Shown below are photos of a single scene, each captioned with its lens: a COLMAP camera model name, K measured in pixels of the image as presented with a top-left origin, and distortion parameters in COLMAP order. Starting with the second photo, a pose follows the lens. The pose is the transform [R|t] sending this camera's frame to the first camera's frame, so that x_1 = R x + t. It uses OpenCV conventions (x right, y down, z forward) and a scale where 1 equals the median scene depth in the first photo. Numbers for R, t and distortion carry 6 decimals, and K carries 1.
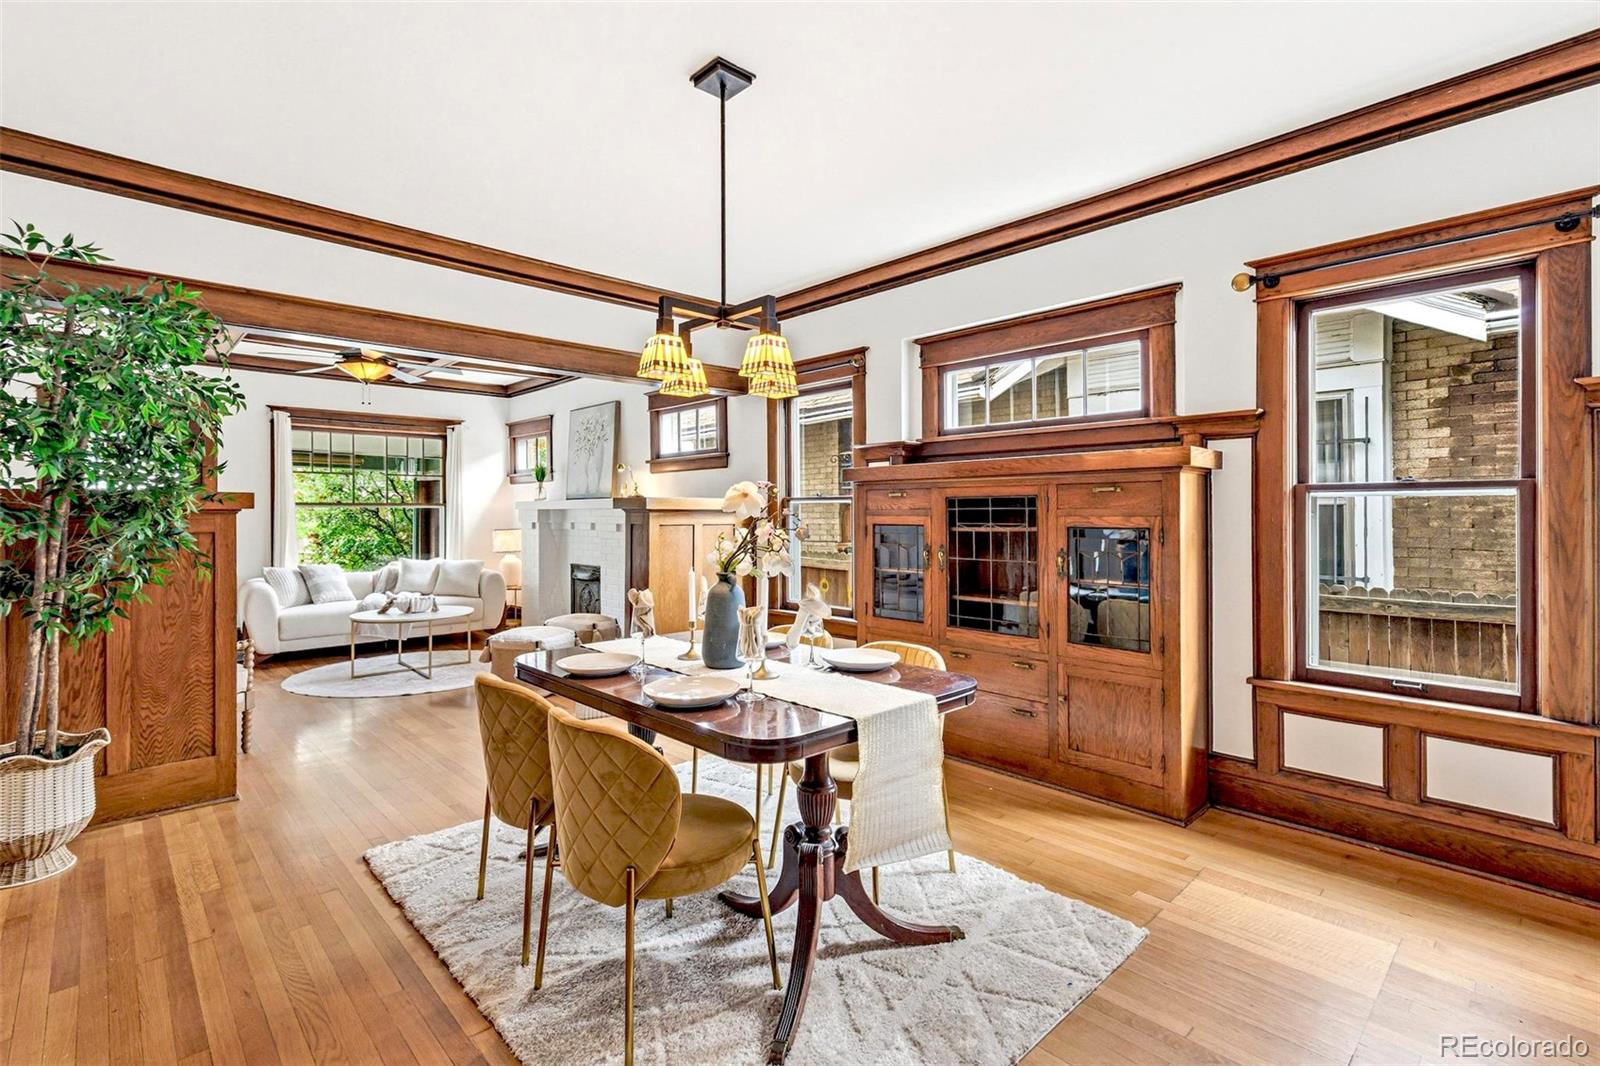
lens RADIAL K [[733.3, 0, 795.8], [0, 733.3, 509.0], [0, 0, 1]] dist [0.000907, 0.000107]
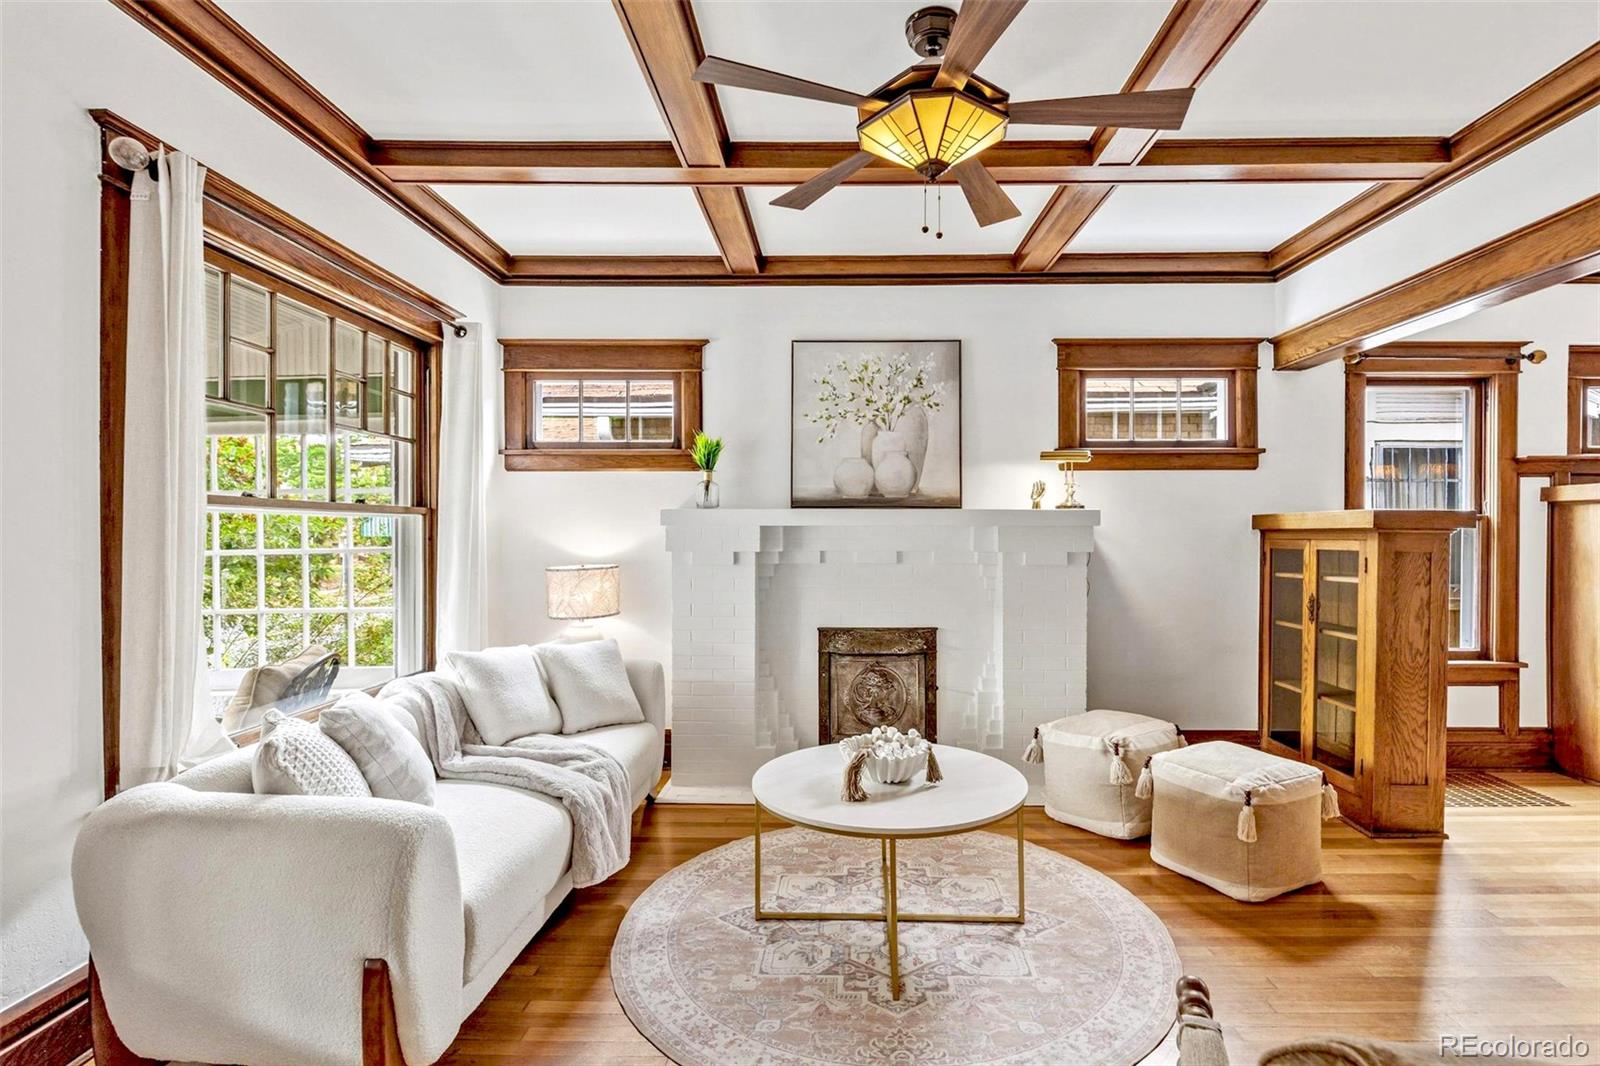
lens RADIAL K [[768.6, 0, 836.3], [0, 768.6, 535.8], [0, 0, 1]] dist [-0.008835, -0.000993]
pose [[0.696345, 0.001927, 0.717704, -0.697565], [-0.006523, 0.999972, 0.003644, 0.005287], [-0.717677, -0.007219, 0.696339, 0.600934]]
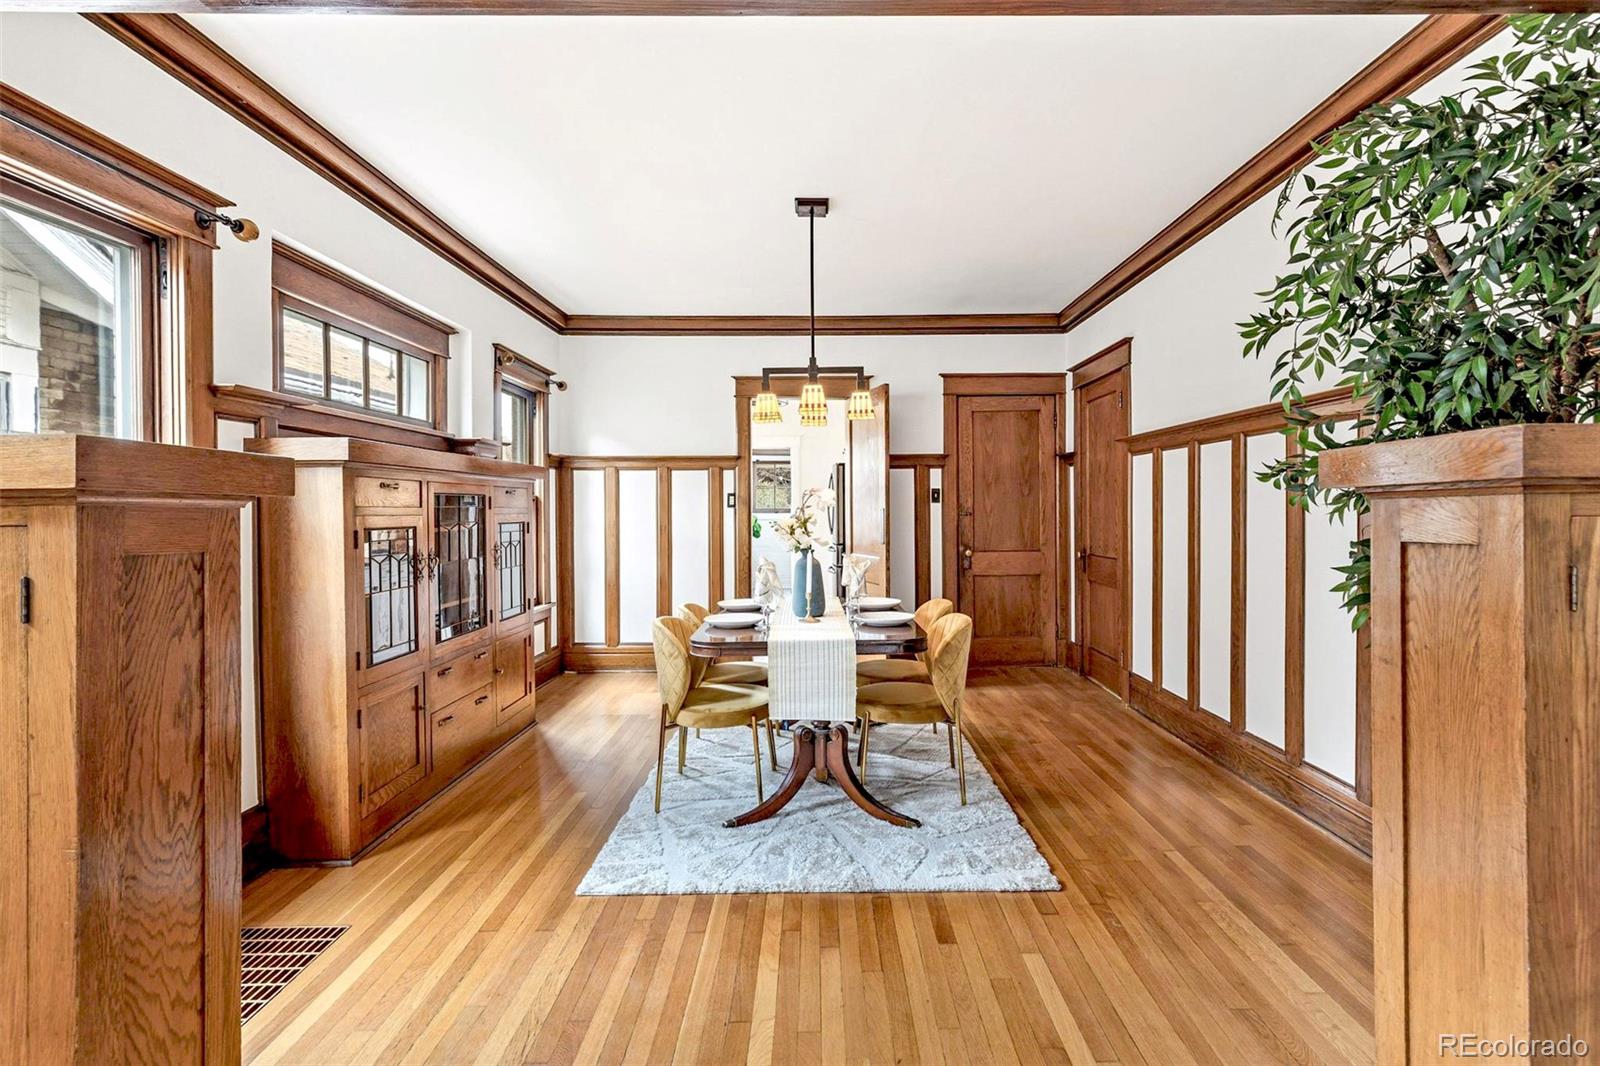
lens RADIAL K [[741.4, 0, 821.1], [0, 741.4, 513.9], [0, 0, 1]] dist [0.000671, 0.000182]
pose [[-0.730051, 0.004361, 0.683379, -0.372080], [0.007474, 0.999971, 0.001603, 0.005769], [-0.683352, 0.006278, -0.730062, 0.691351]]
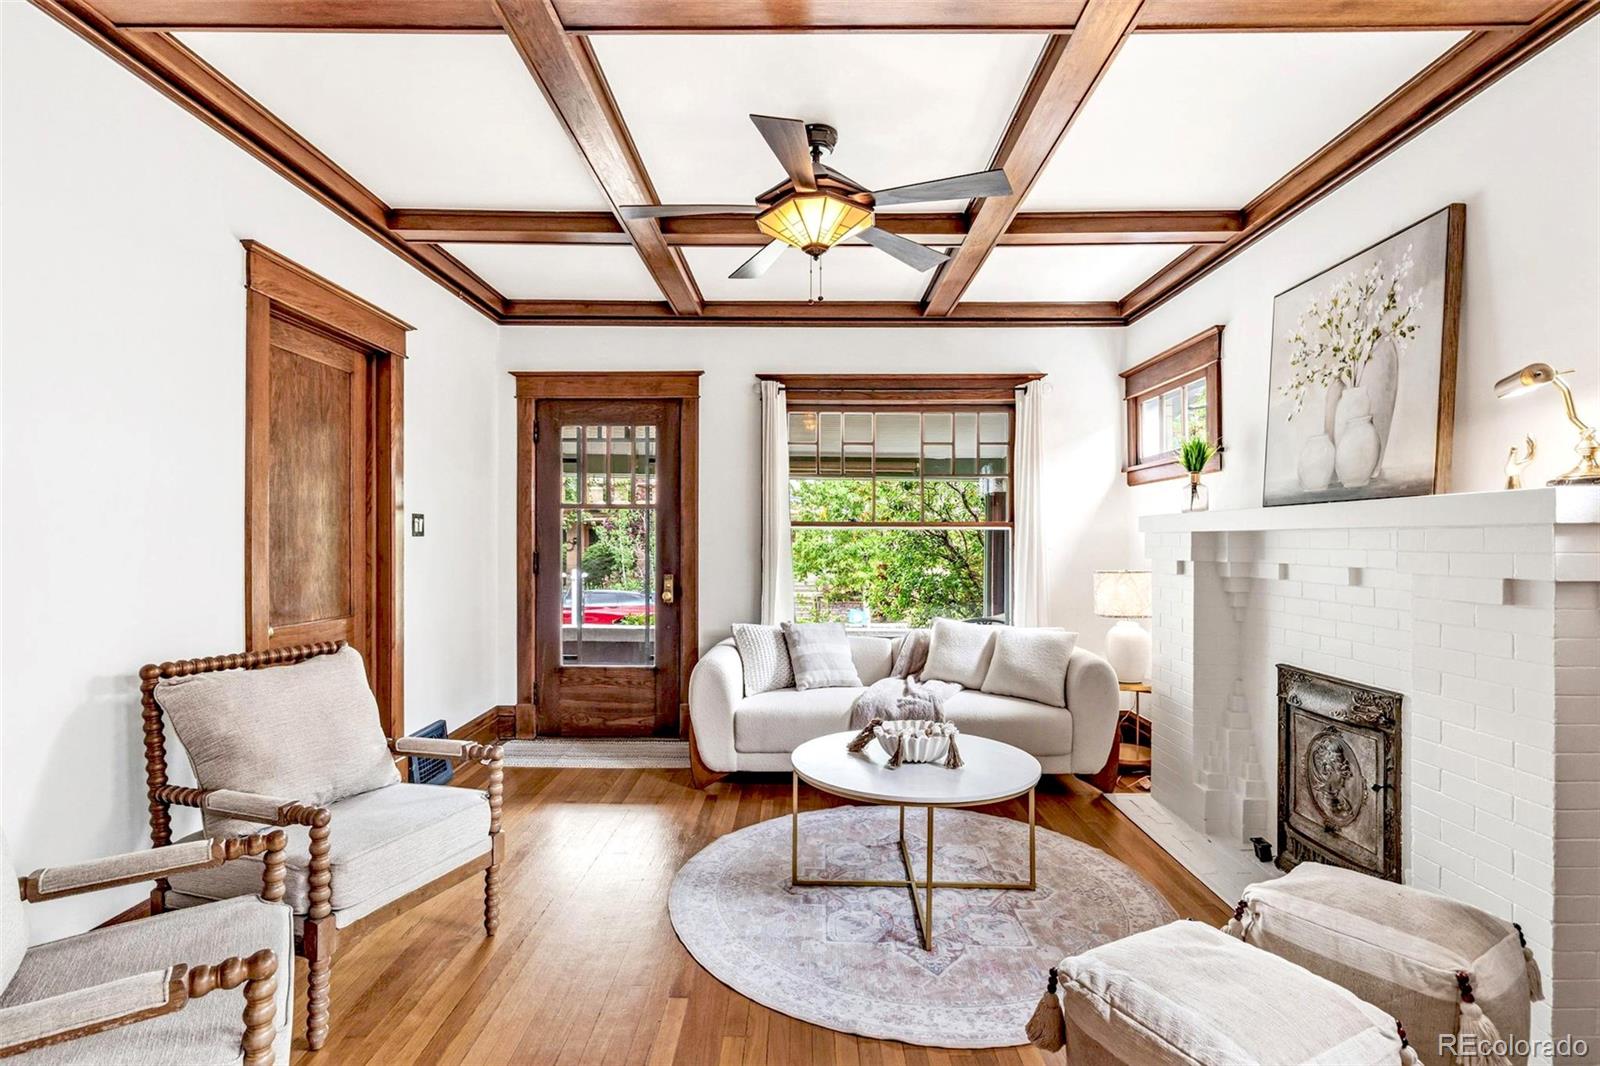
lens RADIAL K [[768.1, 0, 796.9], [0, 768.1, 538.5], [0, 0, 1]] dist [-0.014915, -0.000891]
pose [[0.714622, 0.003968, -0.699499, -0.200675], [-0.001909, 0.999991, 0.003723, 0.003520], [0.699508, -0.001325, 0.714624, 0.506968]]
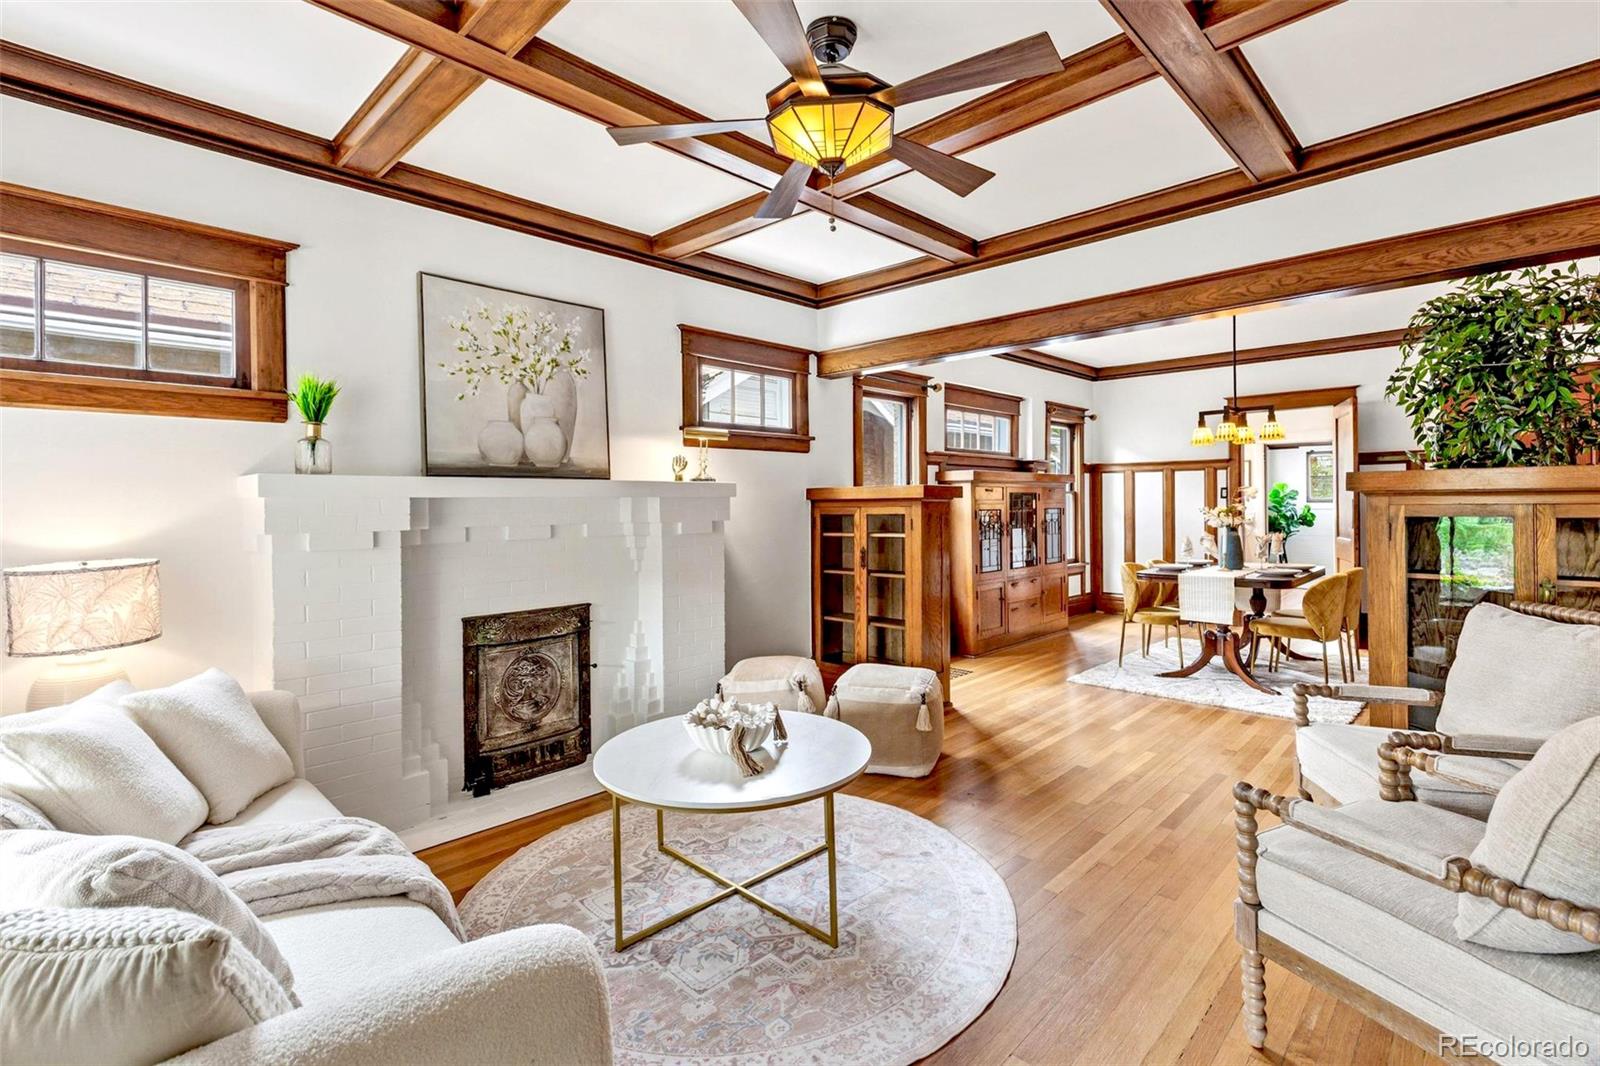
lens RADIAL K [[734.4, 0, 802.2], [0, 734.4, 498.7], [0, 0, 1]] dist [0.003784, 0.000149]
pose [[-0.040304, 0.010731, 0.999130, -0.766384], [0.005968, 0.999927, -0.010498, 0.006800], [-0.999170, 0.005540, -0.040366, 0.808443]]
